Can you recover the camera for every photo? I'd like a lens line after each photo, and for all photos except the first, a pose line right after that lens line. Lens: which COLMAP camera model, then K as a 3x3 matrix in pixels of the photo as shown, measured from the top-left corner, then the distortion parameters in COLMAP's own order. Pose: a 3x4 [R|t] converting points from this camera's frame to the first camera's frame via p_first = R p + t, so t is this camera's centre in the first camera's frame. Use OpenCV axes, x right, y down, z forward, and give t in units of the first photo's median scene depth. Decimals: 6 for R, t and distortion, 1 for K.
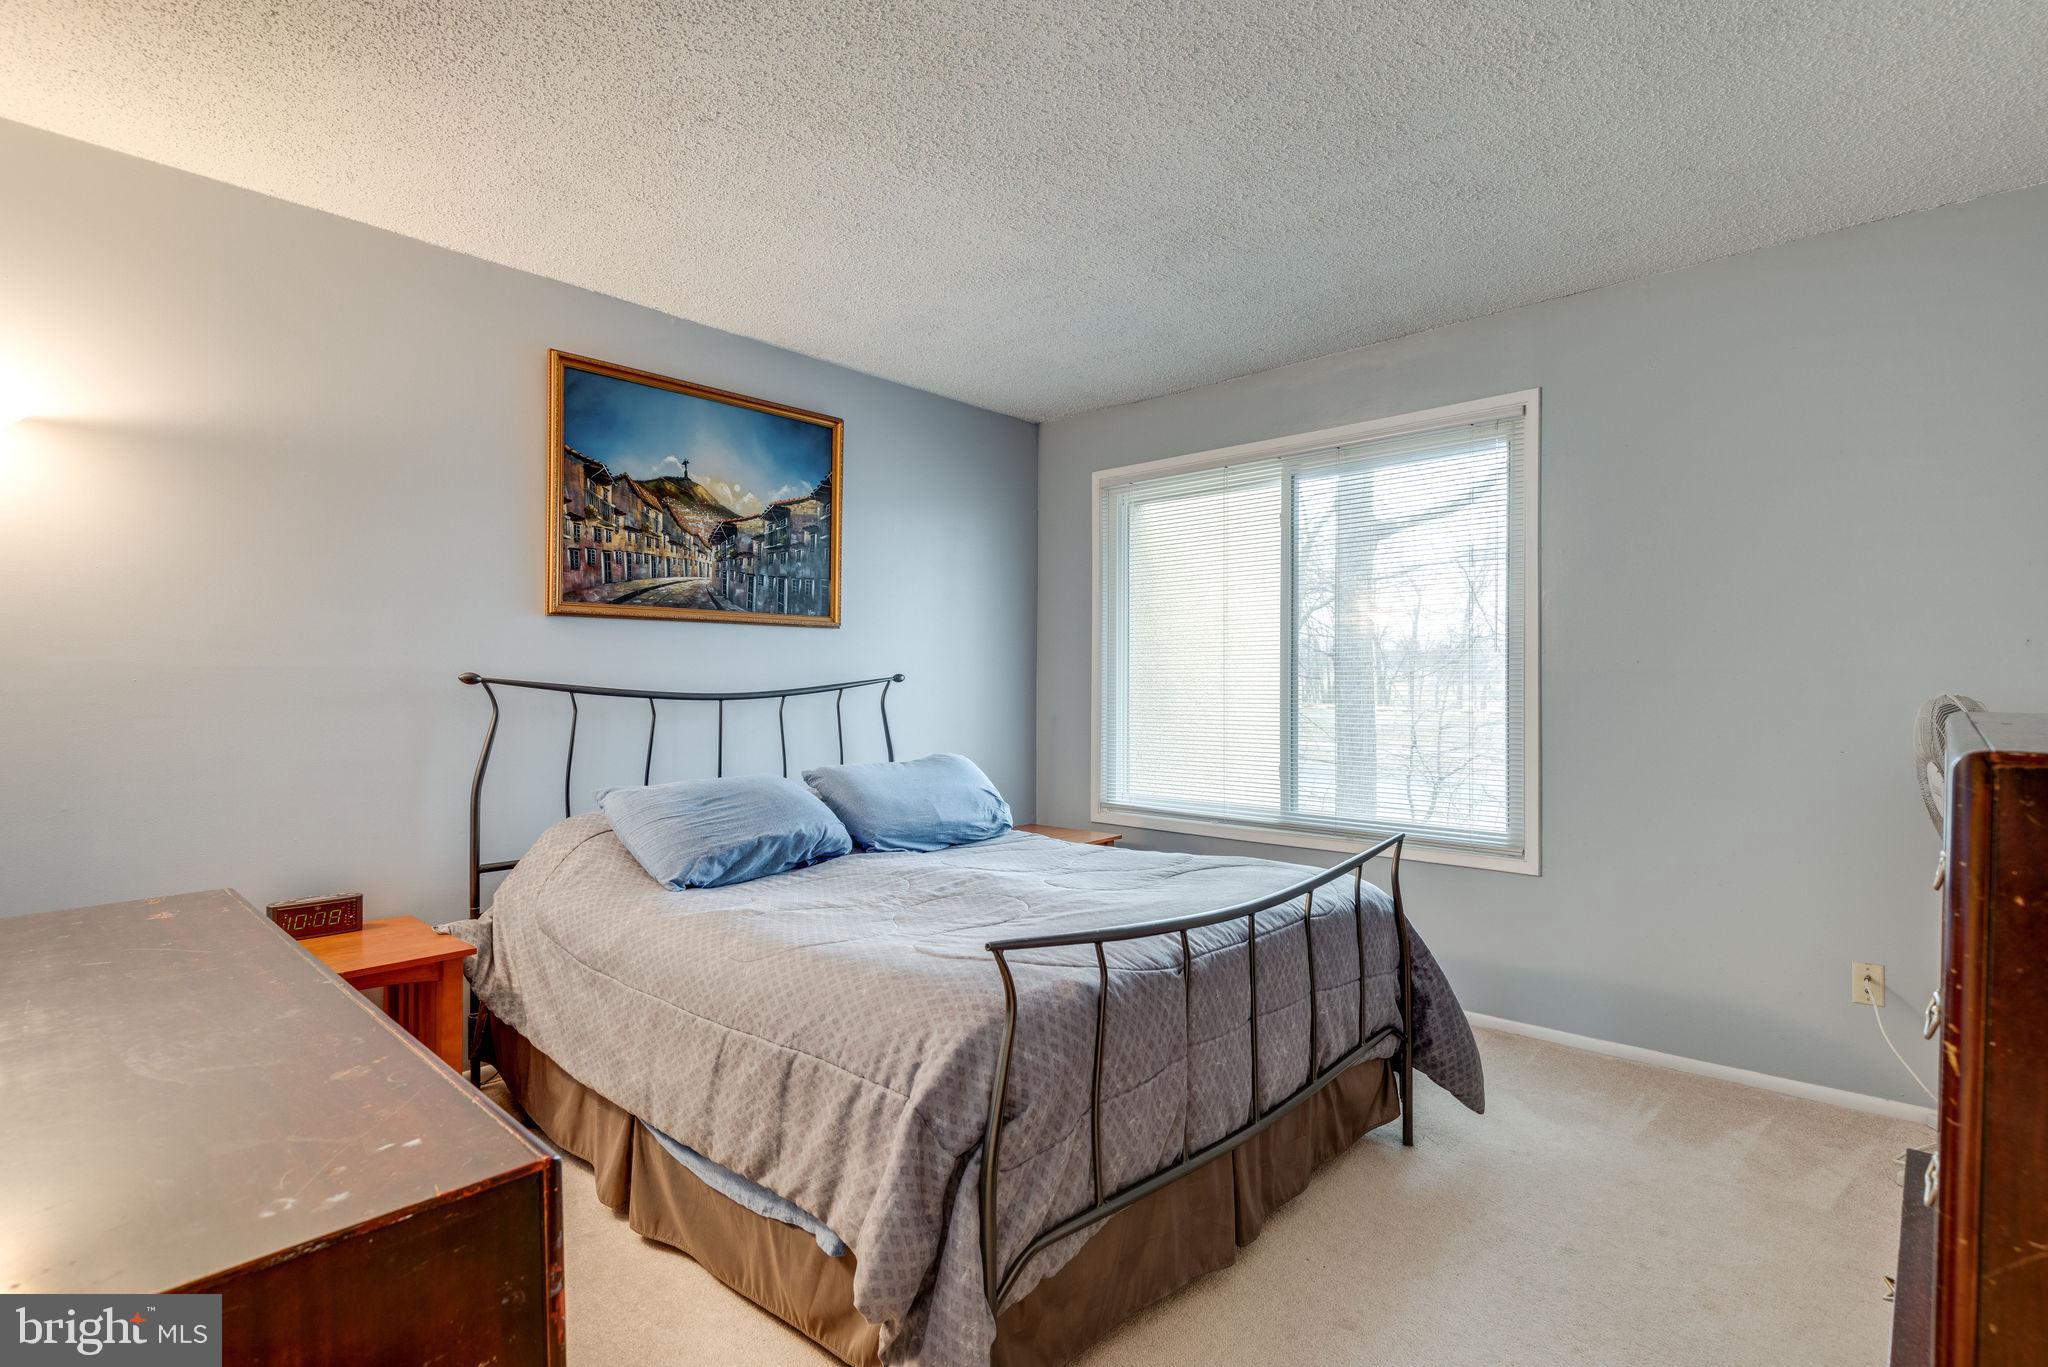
lens RADIAL K [[978.1, 0, 1035.3], [0, 978.1, 686.5], [0, 0, 1]] dist [-0.001043, -0.000535]
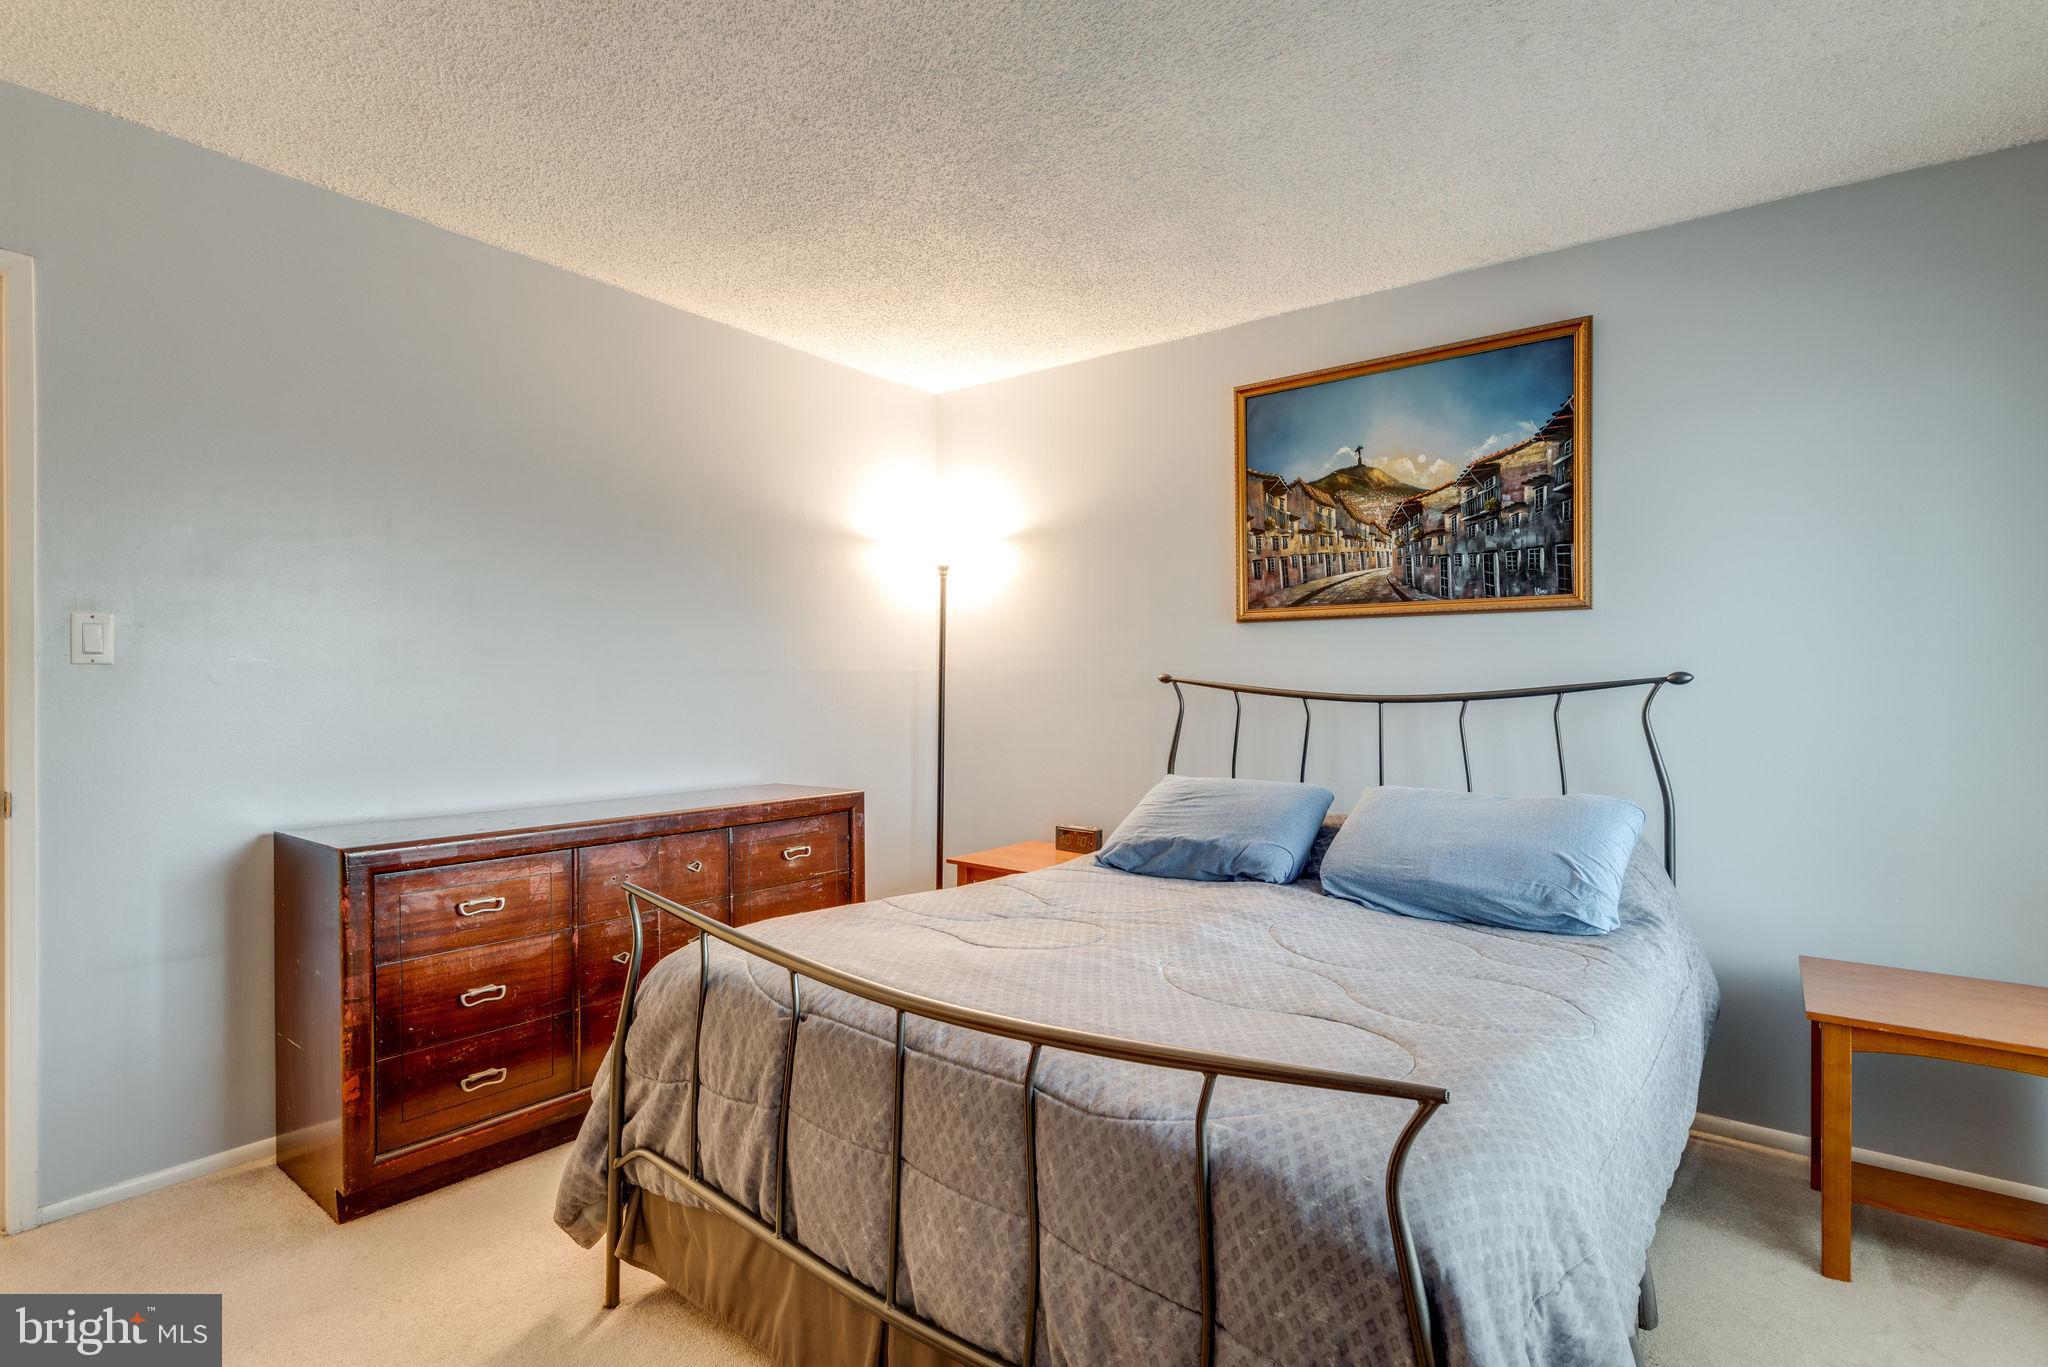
lens RADIAL K [[978.1, 0, 1034.6], [0, 978.1, 682.2], [0, 0, 1]] dist [-0.001043, -0.000535]
pose [[0.063717, 0.002009, -0.997966, 0.553966], [-0.008692, 0.999961, 0.001458, -0.003562], [0.997930, 0.008581, 0.063732, 0.624413]]
